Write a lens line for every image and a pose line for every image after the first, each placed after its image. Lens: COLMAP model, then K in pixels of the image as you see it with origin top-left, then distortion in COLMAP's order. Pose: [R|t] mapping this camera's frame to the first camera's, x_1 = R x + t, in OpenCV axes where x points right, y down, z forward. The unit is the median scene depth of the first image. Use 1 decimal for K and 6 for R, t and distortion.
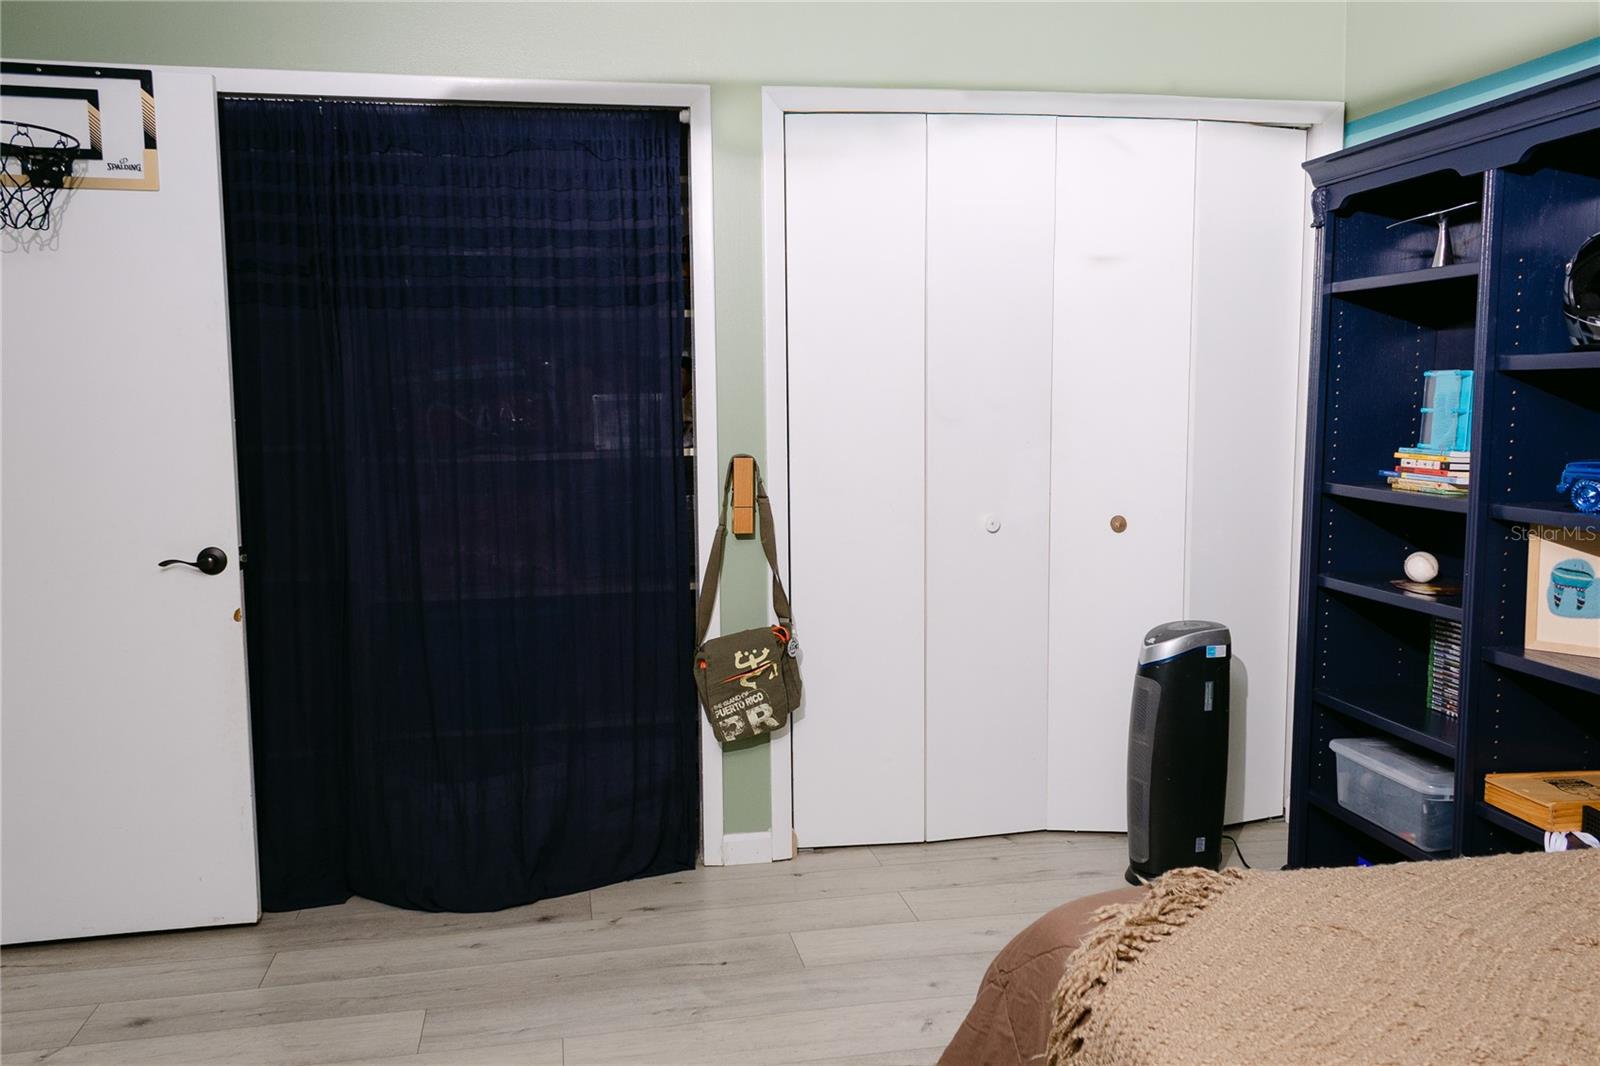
lens RADIAL K [[1285.5, 0, 807.4], [0, 1285.5, 532.1], [0, 0, 1]] dist [0.029420, -0.027514]
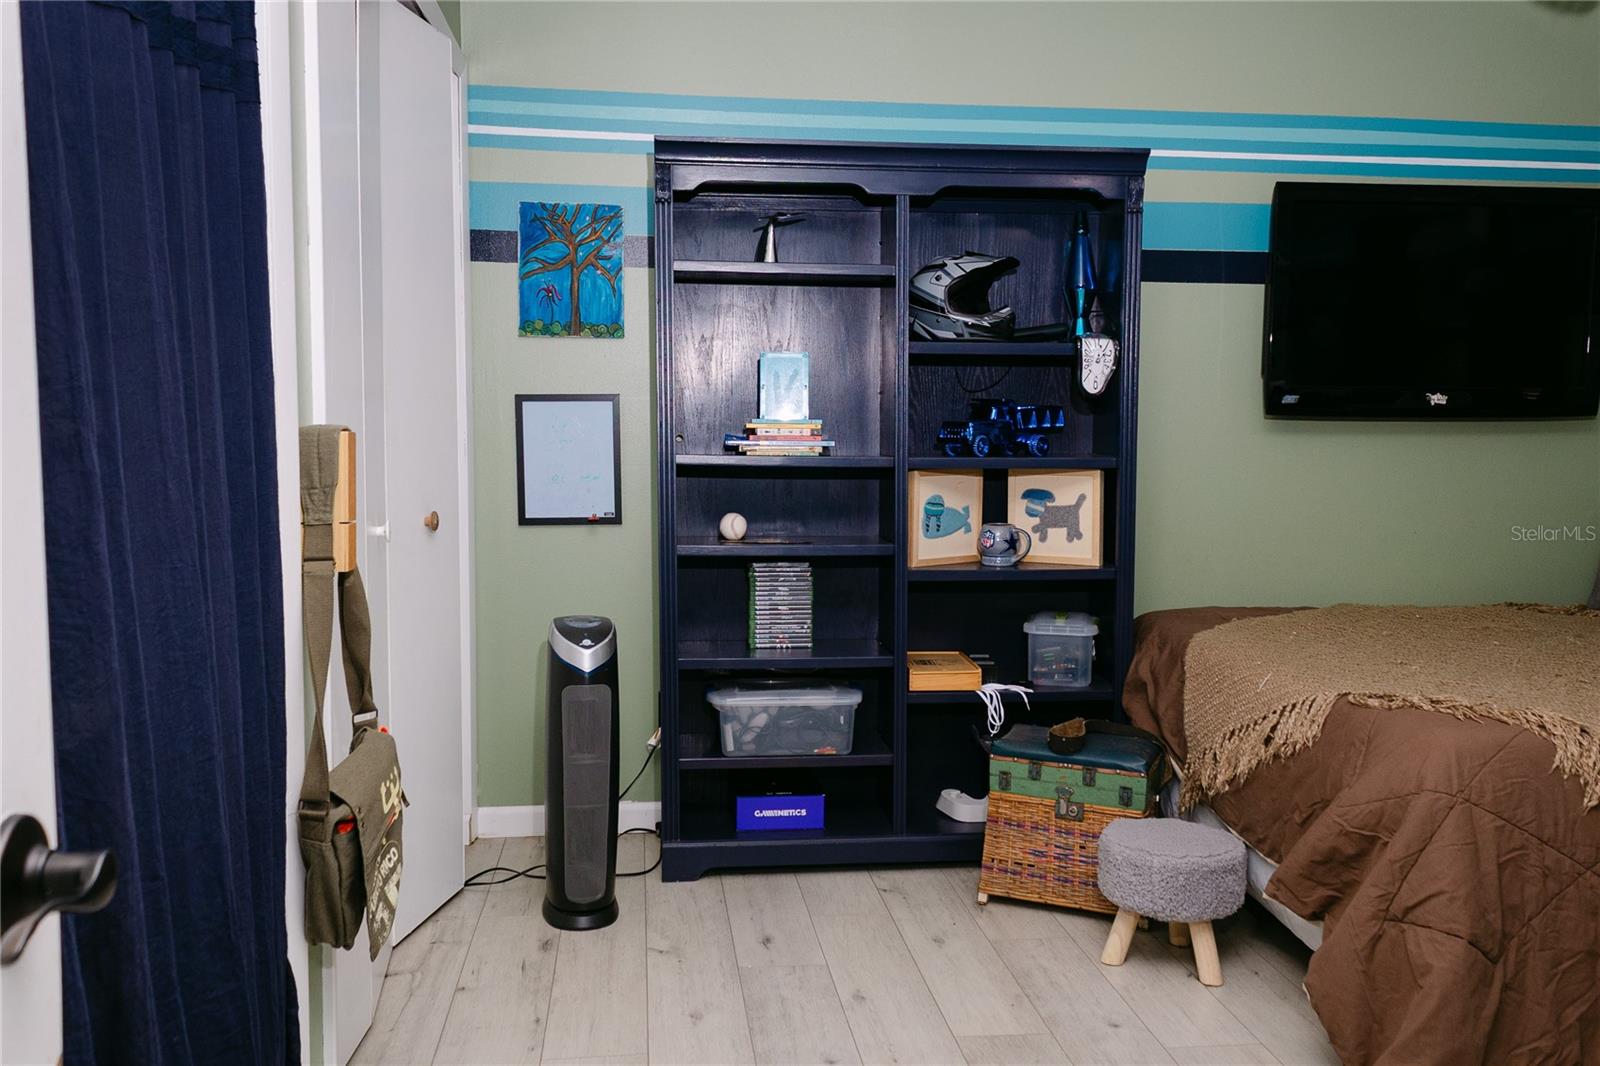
lens RADIAL K [[1285.5, 0, 804.4], [0, 1285.5, 537.8], [0, 0, 1]] dist [0.029420, -0.027514]
pose [[0.067388, -0.069972, 0.995270, -0.659297], [0.102048, 0.992790, 0.062888, -0.028661], [-0.992494, 0.097328, 0.074043, 0.885248]]
